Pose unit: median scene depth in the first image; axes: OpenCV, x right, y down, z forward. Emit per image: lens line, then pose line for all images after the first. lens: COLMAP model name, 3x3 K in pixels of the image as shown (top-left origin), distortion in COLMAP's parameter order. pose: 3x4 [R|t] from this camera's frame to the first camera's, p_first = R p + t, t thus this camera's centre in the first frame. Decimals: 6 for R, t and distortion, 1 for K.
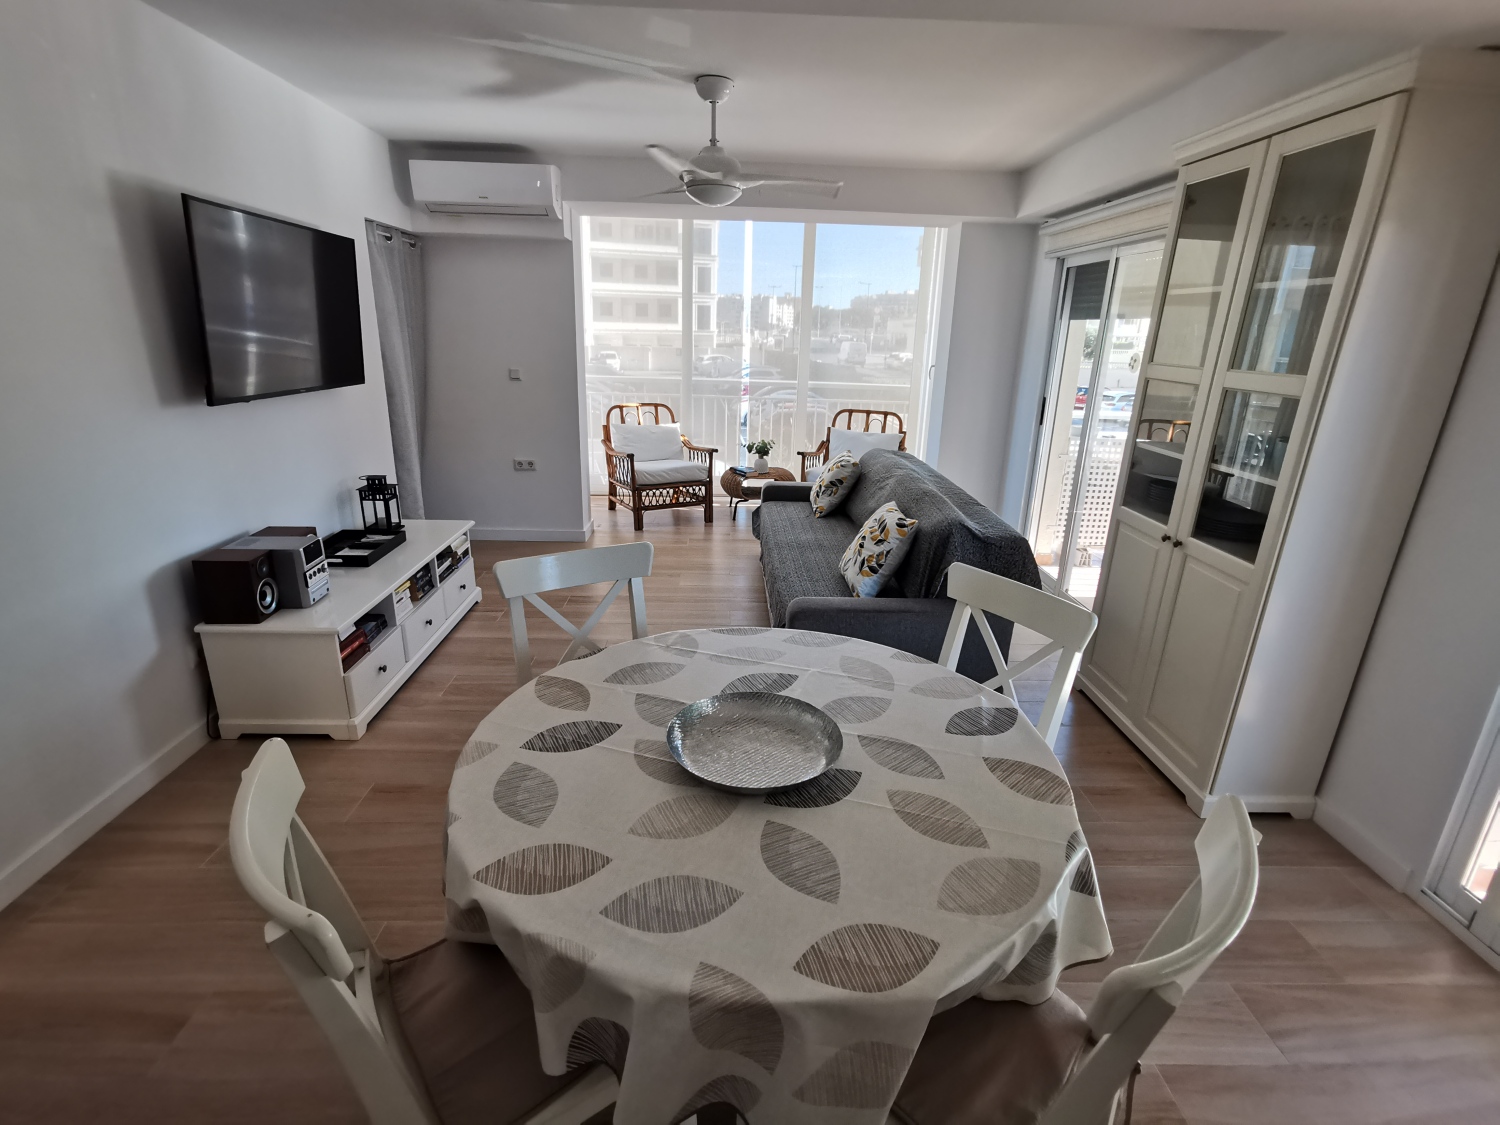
lens RADIAL K [[723.4, 0, 750.0], [0, 723.4, 562.5], [0, 0, 1]] dist [-0.047438, 0.042903]
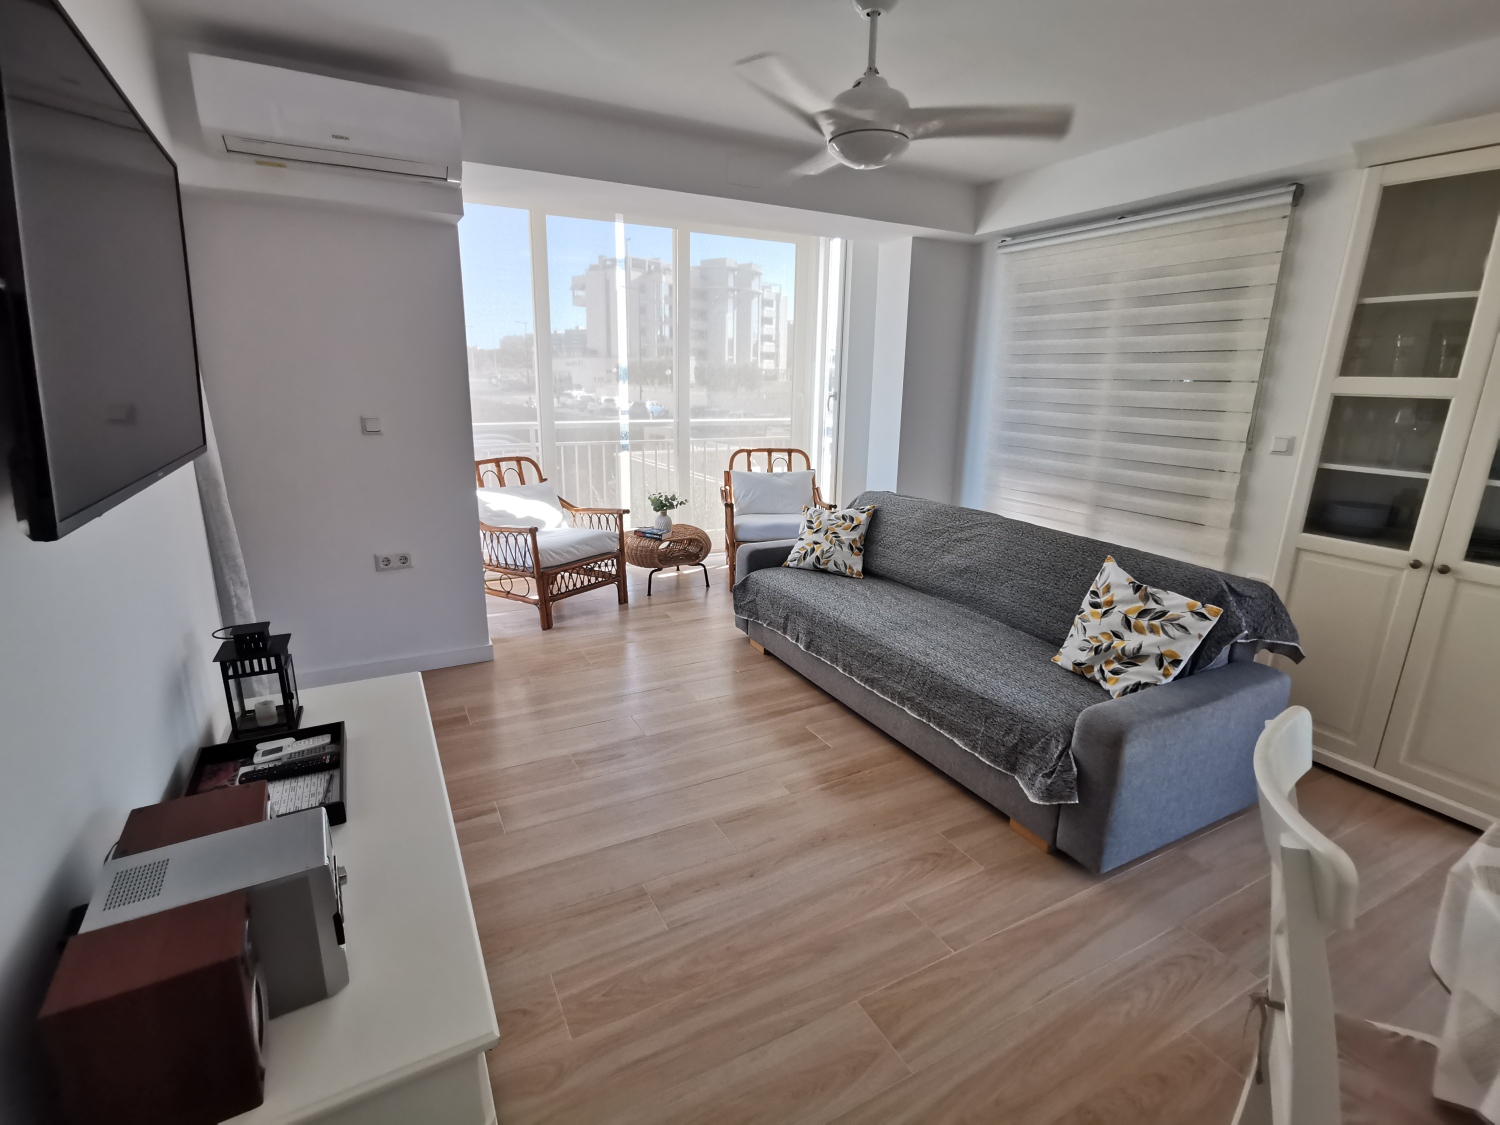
lens RADIAL K [[723.4, 0, 750.0], [0, 723.4, 562.5], [0, 0, 1]] dist [-0.047438, 0.042903]
pose [[0.897004, -0.125007, 0.423978, -0.274728], [0.145992, 0.989136, -0.017235, -0.069956], [-0.417217, 0.077357, 0.905508, 0.252587]]
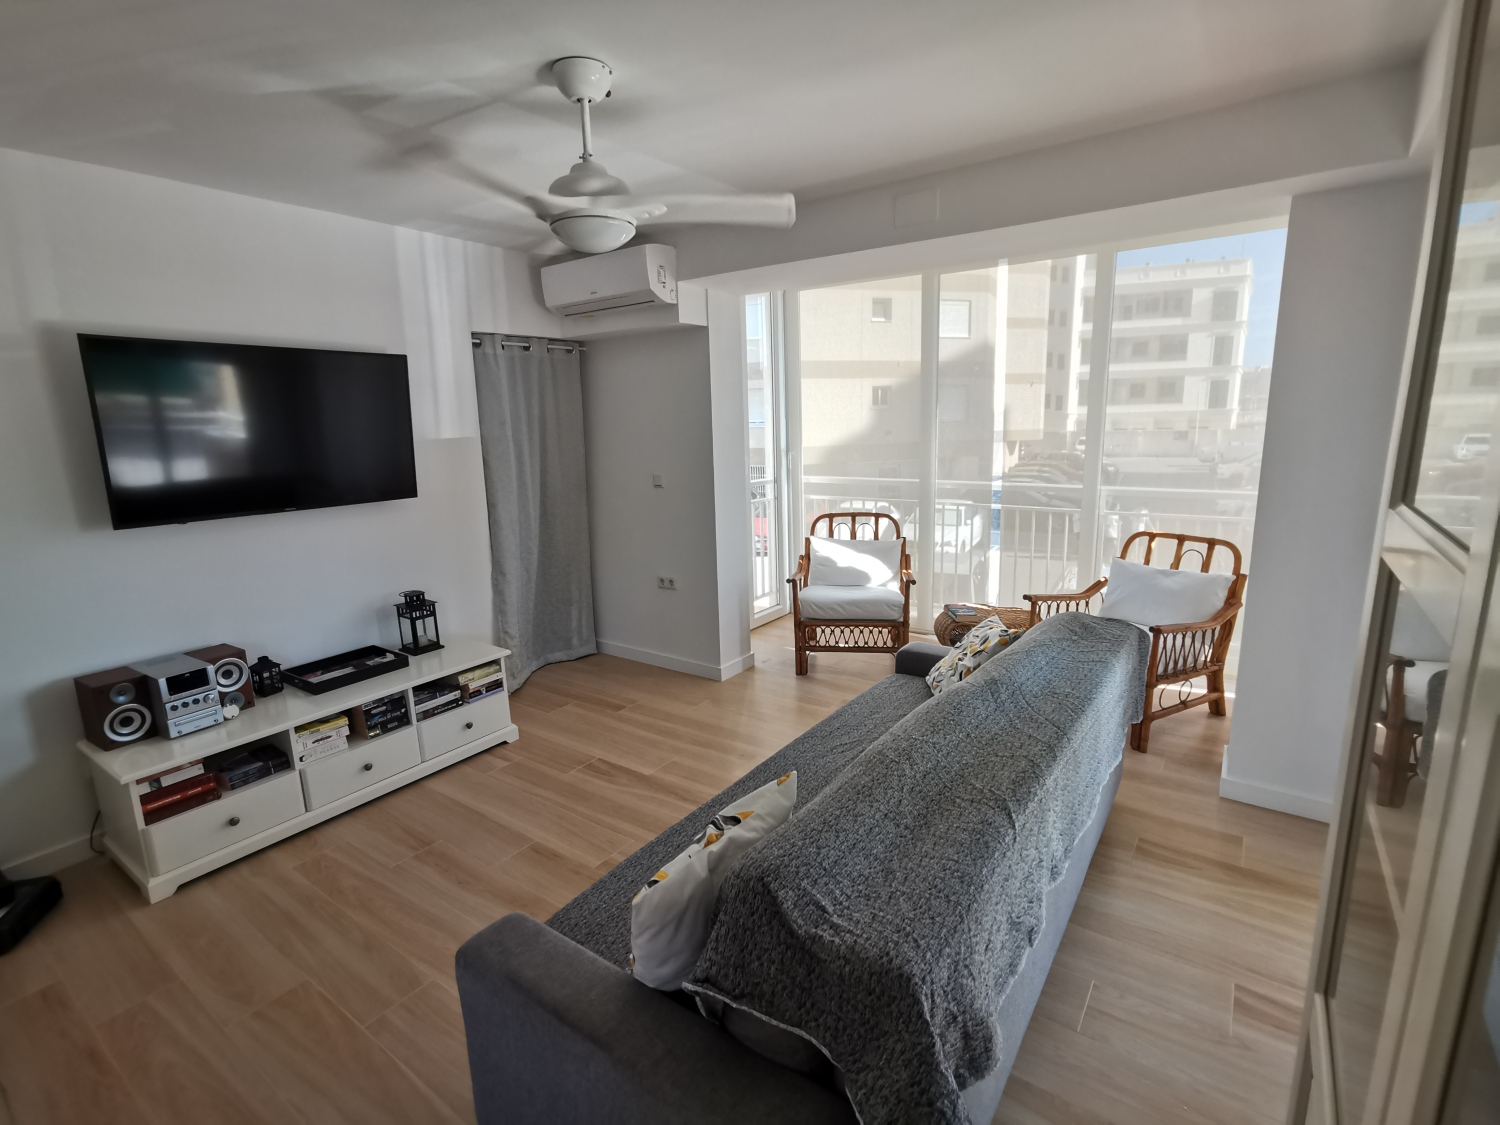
lens RADIAL K [[723.4, 0, 750.0], [0, 723.4, 562.5], [0, 0, 1]] dist [-0.047438, 0.042903]
pose [[0.793083, 0.071660, -0.604884, 0.270942], [-0.140300, 0.987845, -0.066923, -0.106327], [0.592735, 0.137941, 0.793497, 0.334642]]
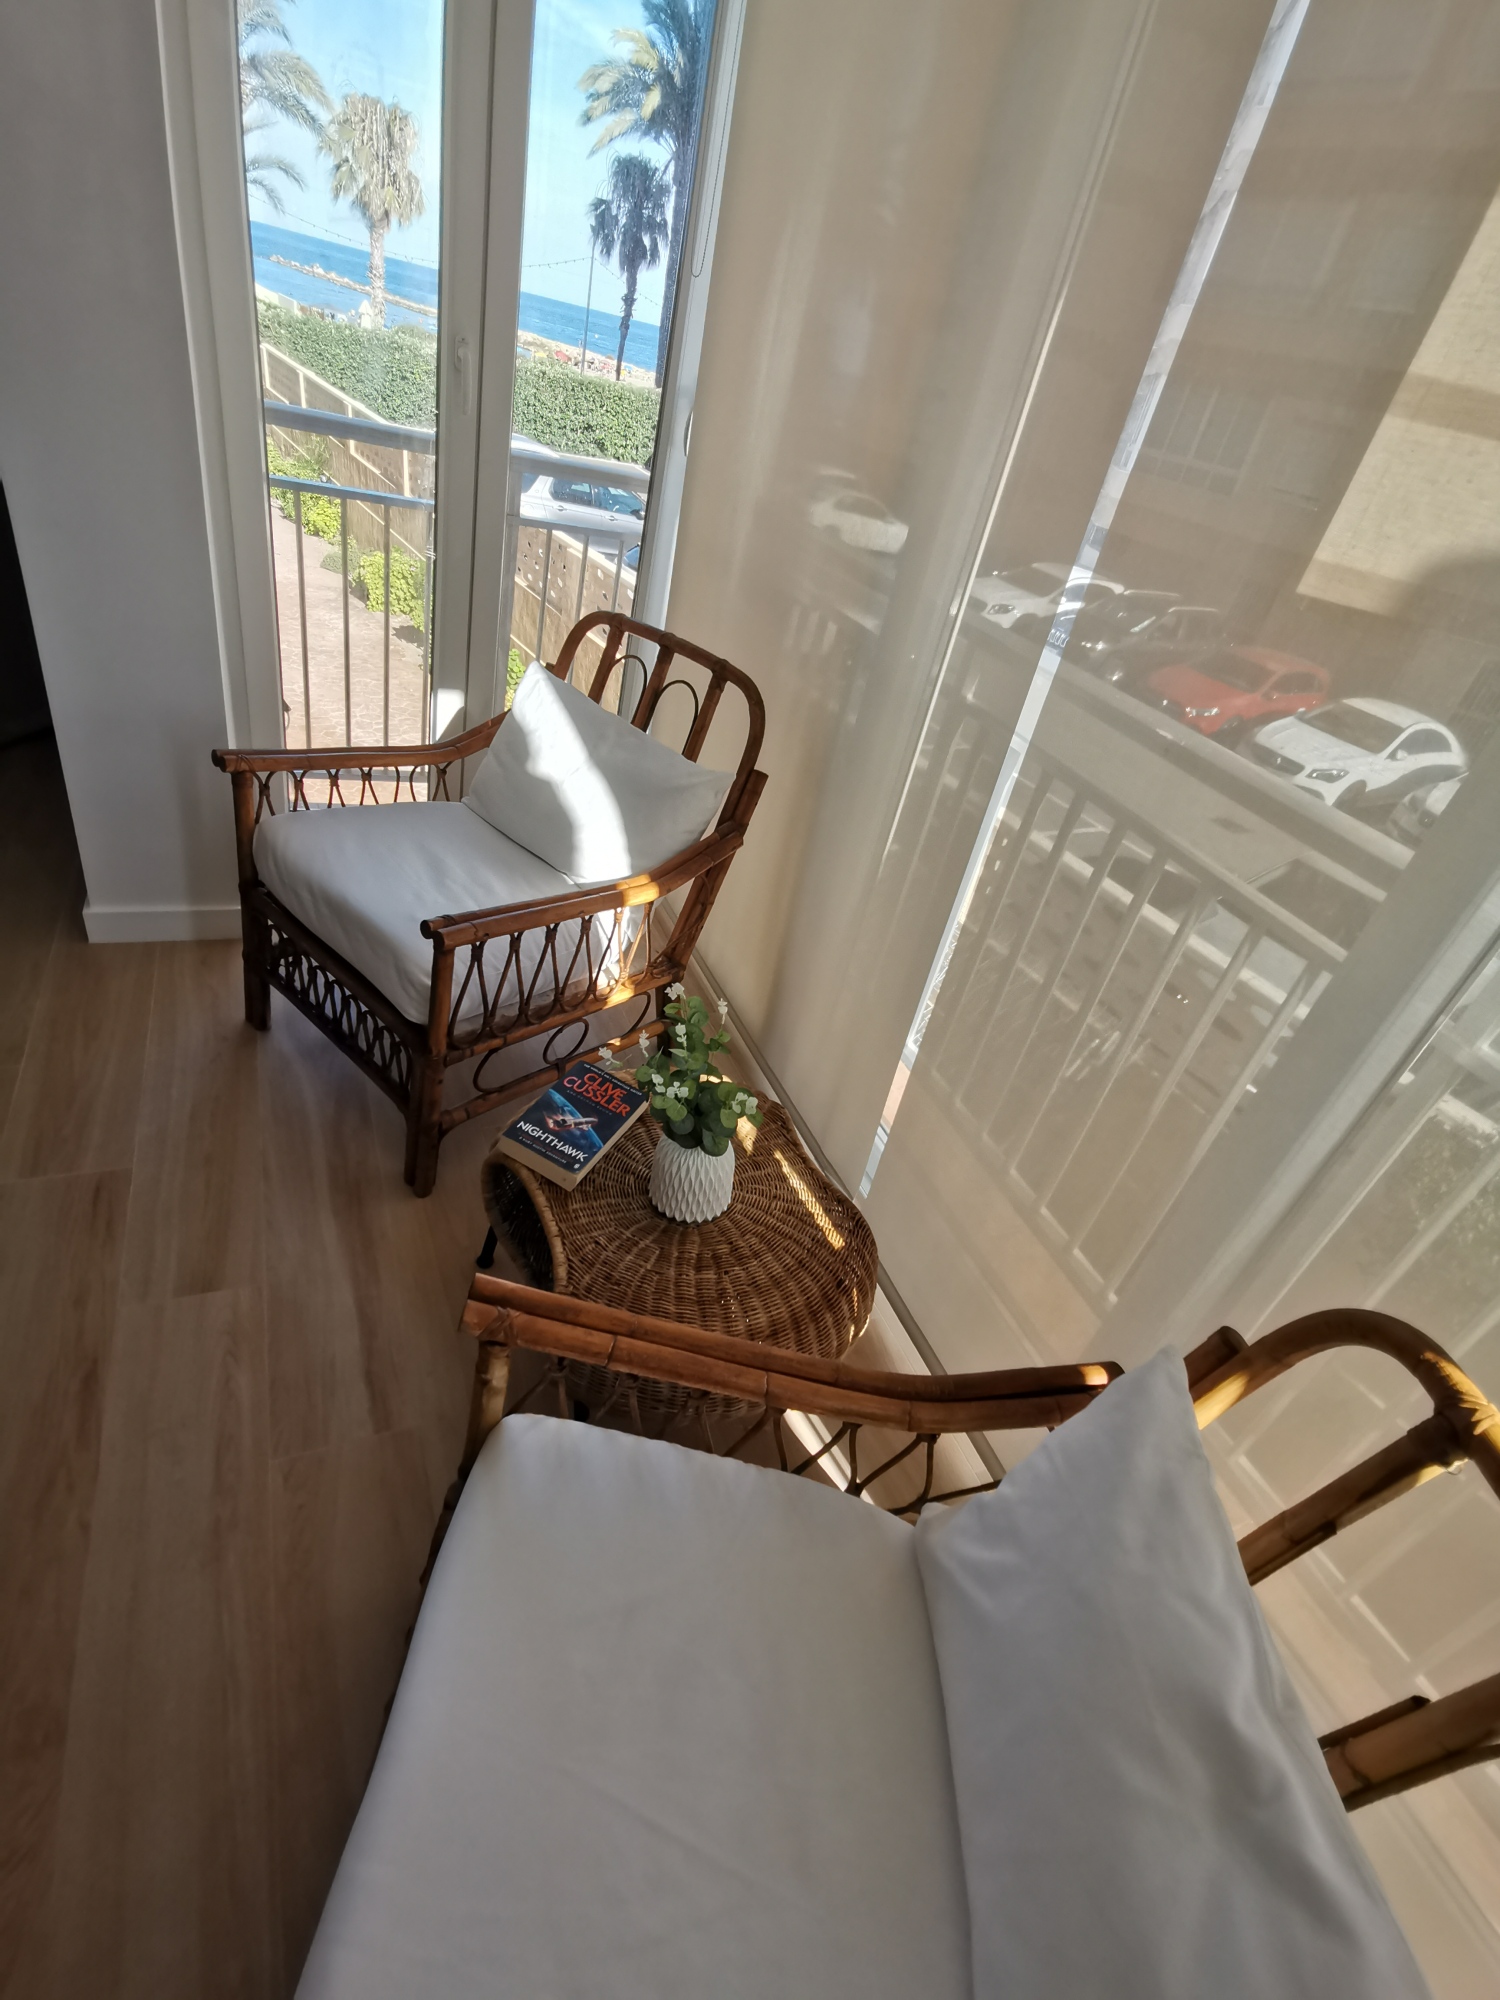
lens RADIAL K [[964.6, 0, 750.0], [0, 964.6, 1000.0], [0, 0, 1]] dist [-0.047438, 0.042903]
pose [[0.930055, 0.323956, -0.173352, 0.318572], [-0.271212, 0.923604, 0.270922, -0.215431], [0.247875, -0.204958, 0.946863, 0.752147]]
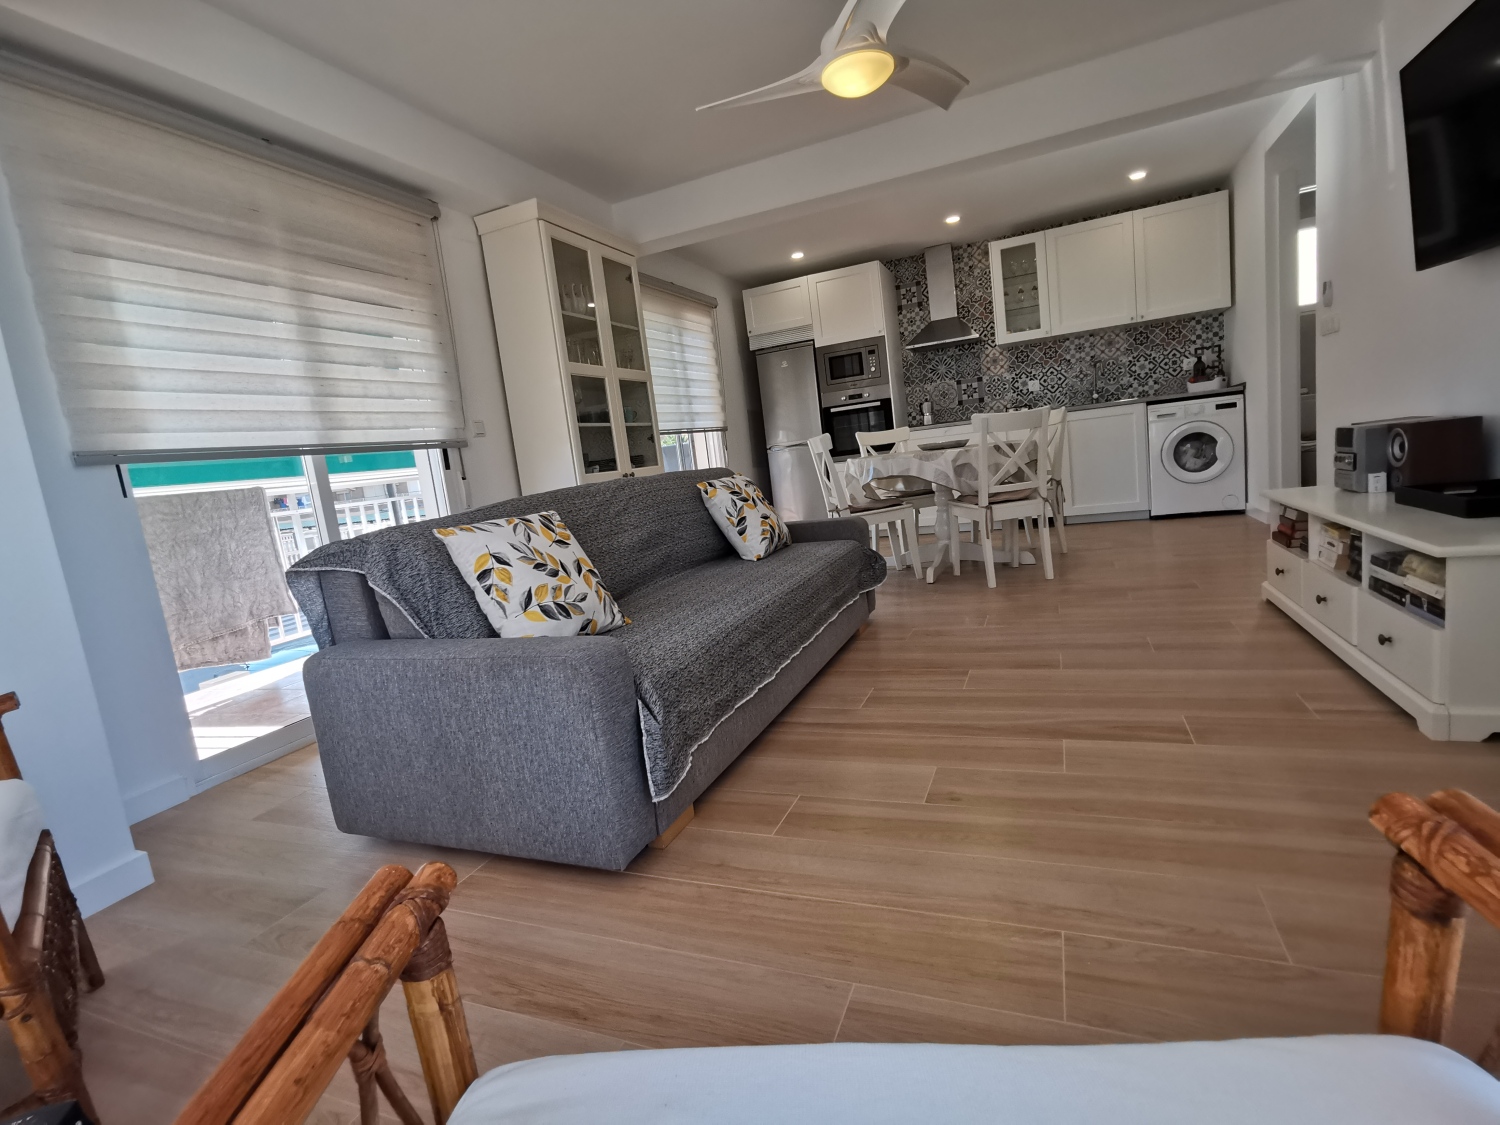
lens RADIAL K [[723.4, 0, 750.0], [0, 723.4, 562.5], [0, 0, 1]] dist [-0.047438, 0.042903]
pose [[-0.907471, 0.024208, 0.419417, -0.144690], [0.222243, 0.874871, 0.430360, -0.228546], [-0.356517, 0.483751, -0.799300, 1.067415]]
